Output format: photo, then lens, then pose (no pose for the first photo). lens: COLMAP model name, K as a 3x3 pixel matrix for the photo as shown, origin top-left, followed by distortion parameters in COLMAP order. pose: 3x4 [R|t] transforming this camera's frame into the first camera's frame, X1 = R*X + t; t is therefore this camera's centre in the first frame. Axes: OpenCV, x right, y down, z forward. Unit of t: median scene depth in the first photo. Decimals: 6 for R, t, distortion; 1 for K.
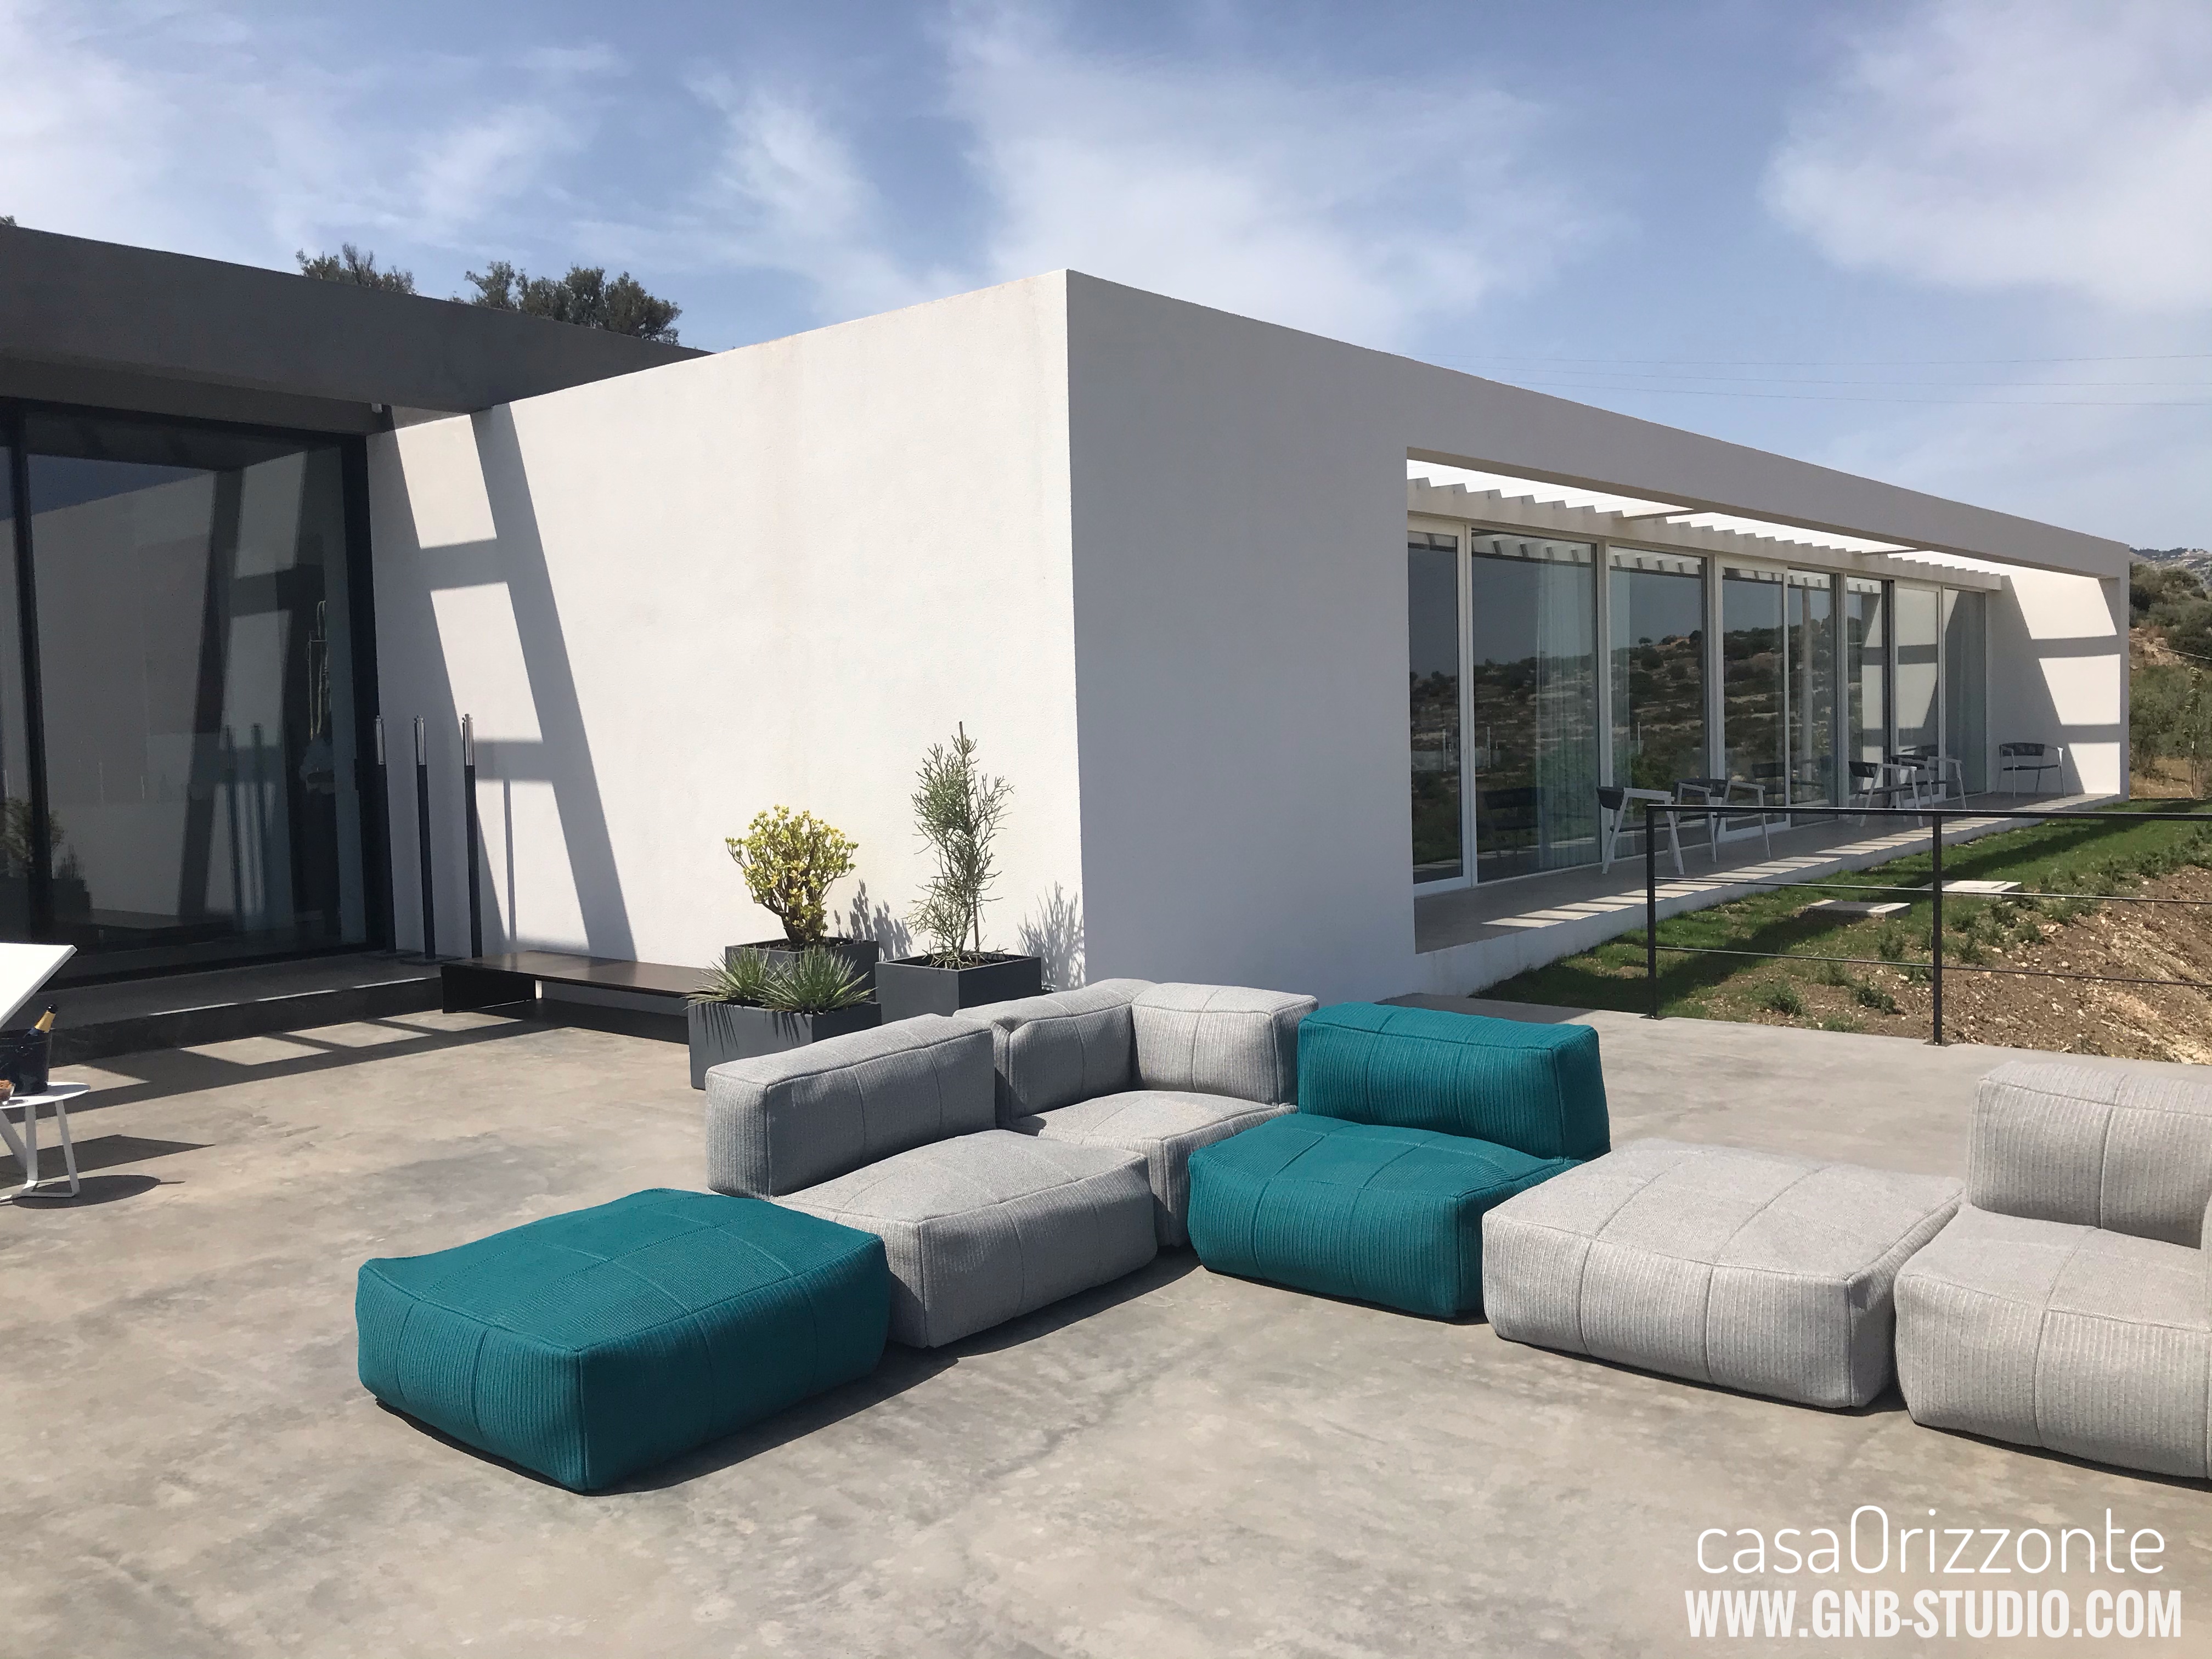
lens RADIAL K [[1814.8, 0, 1106.0], [0, 1814.8, 829.5], [0, 0, 1]] dist [-0.006123, 0.001718]
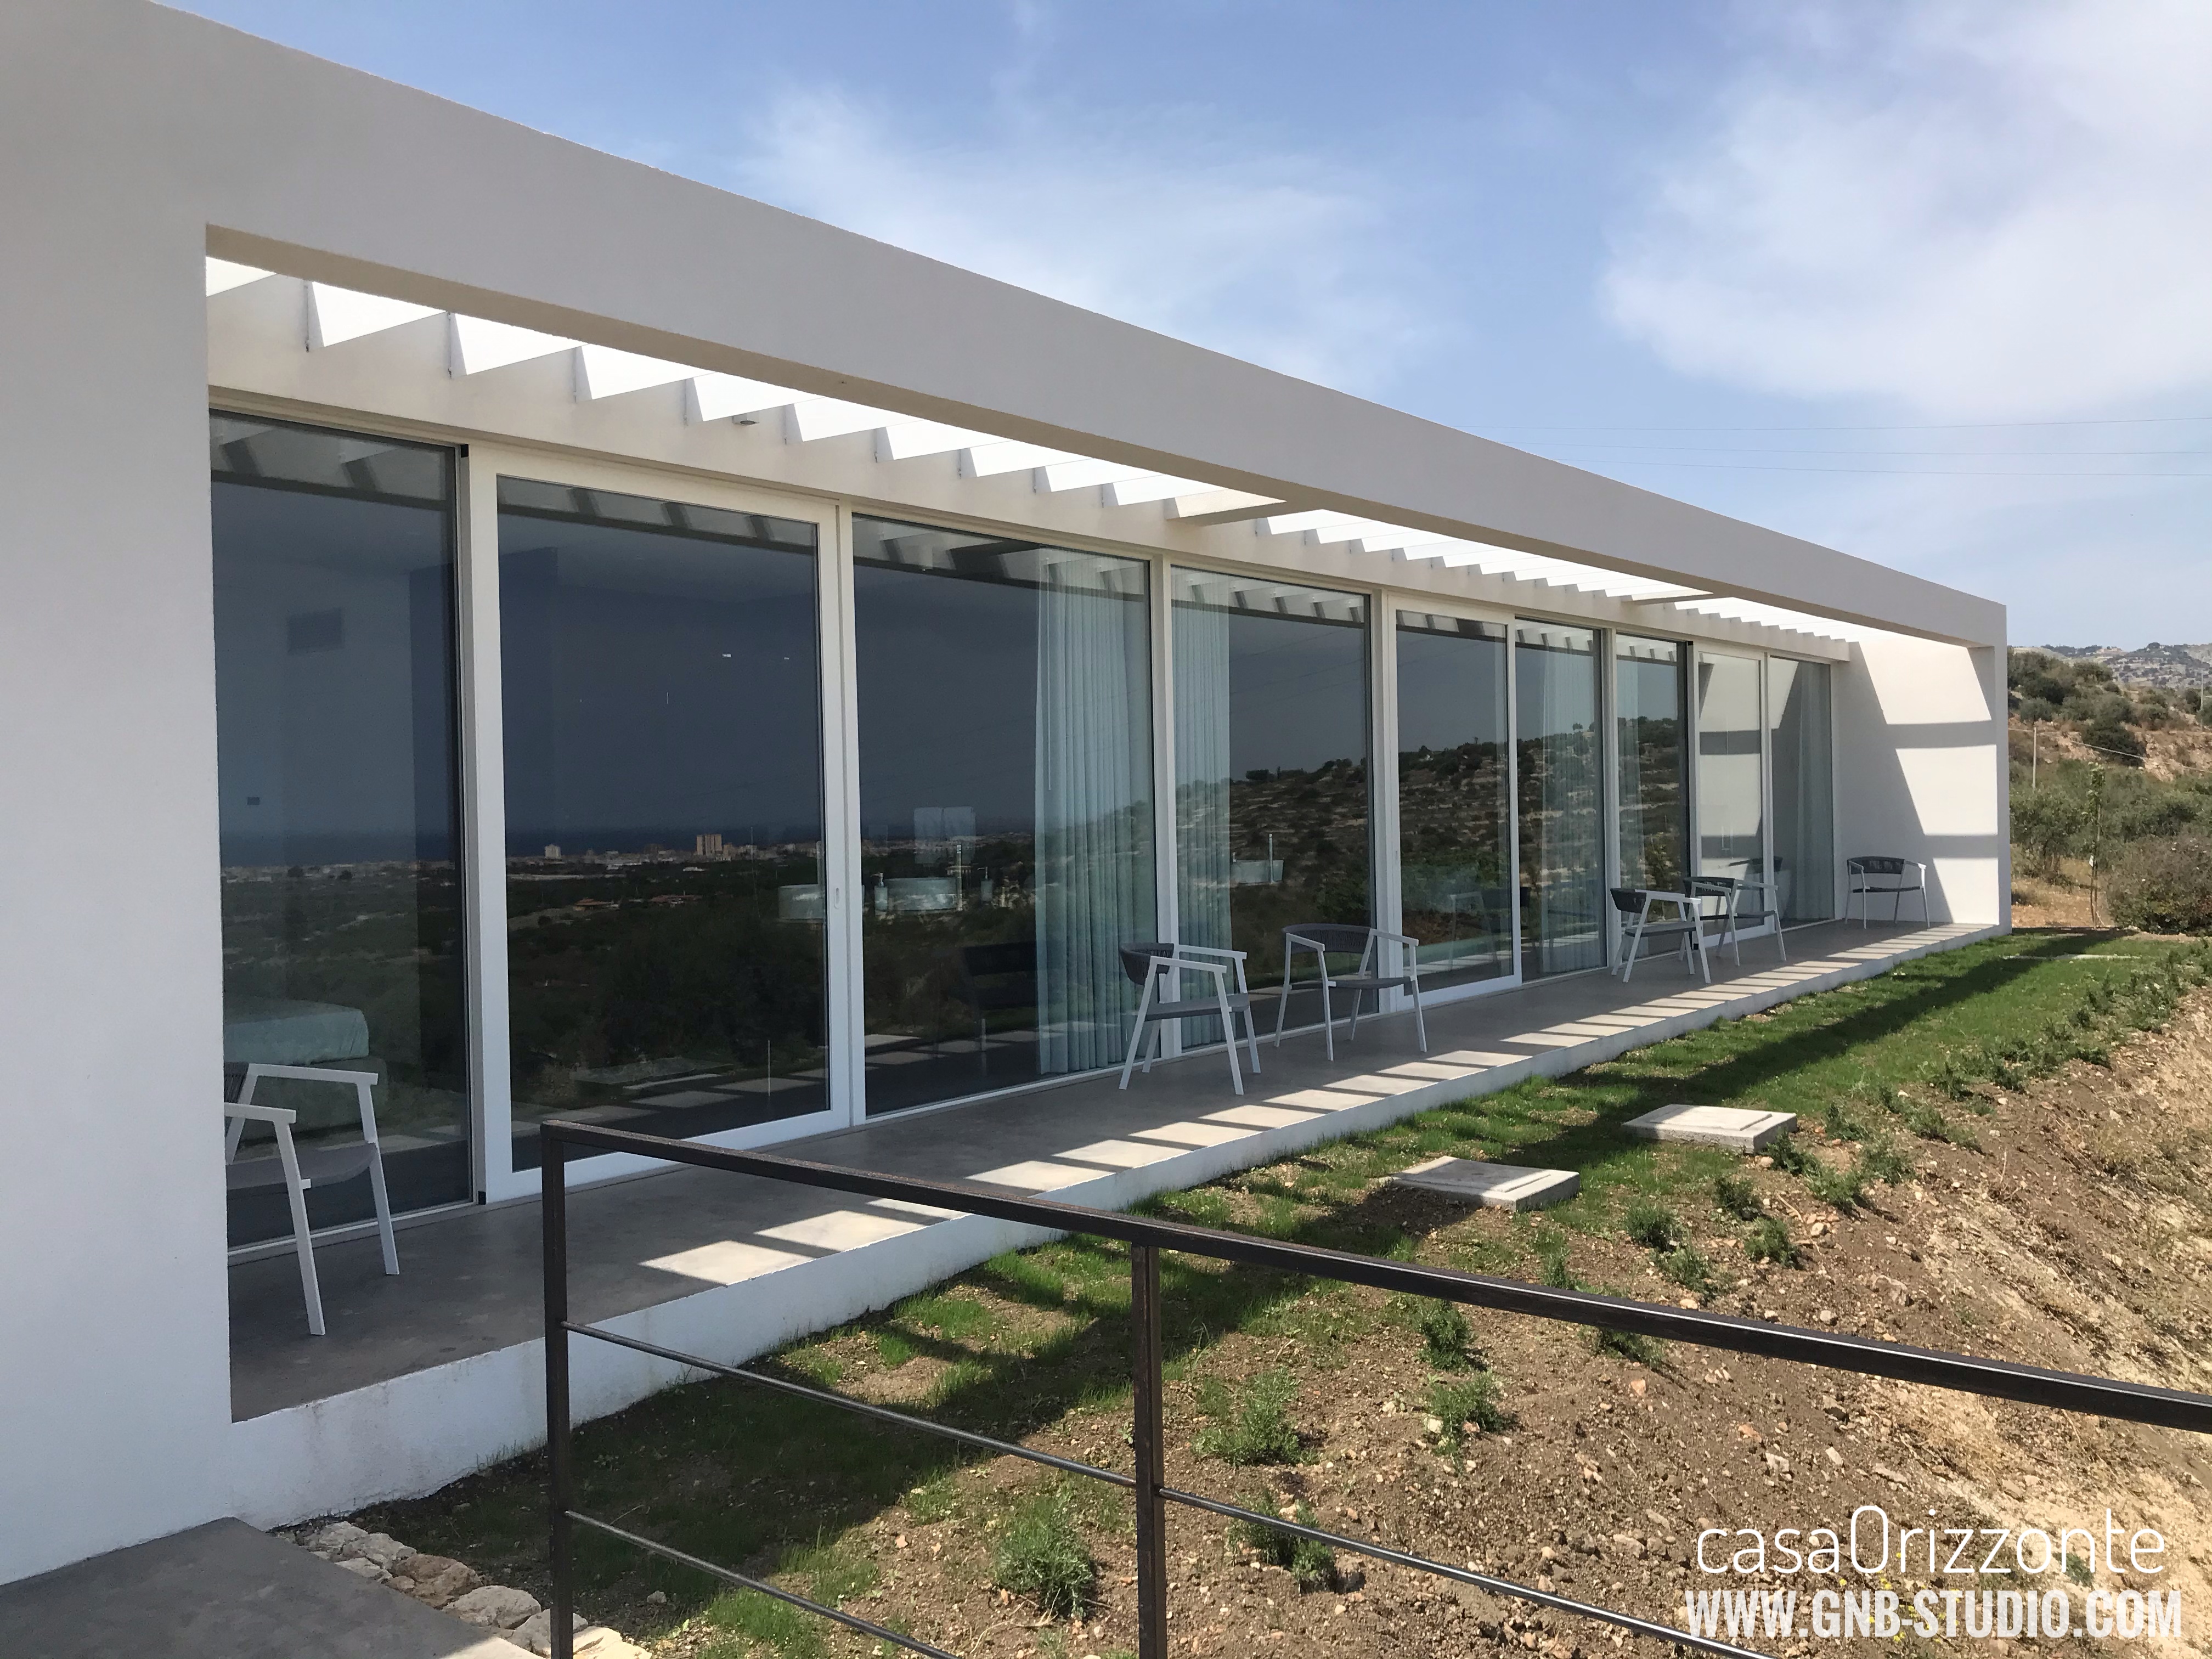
lens RADIAL K [[1812.8, 0, 1106.0], [0, 1812.8, 829.5], [0, 0, 1]] dist [0.059507, -0.132387]
pose [[0.999285, 0.009562, 0.036584, 0.159243], [-0.007871, 0.998907, -0.046074, -0.022719], [-0.036984, 0.045753, 0.998268, 0.249673]]
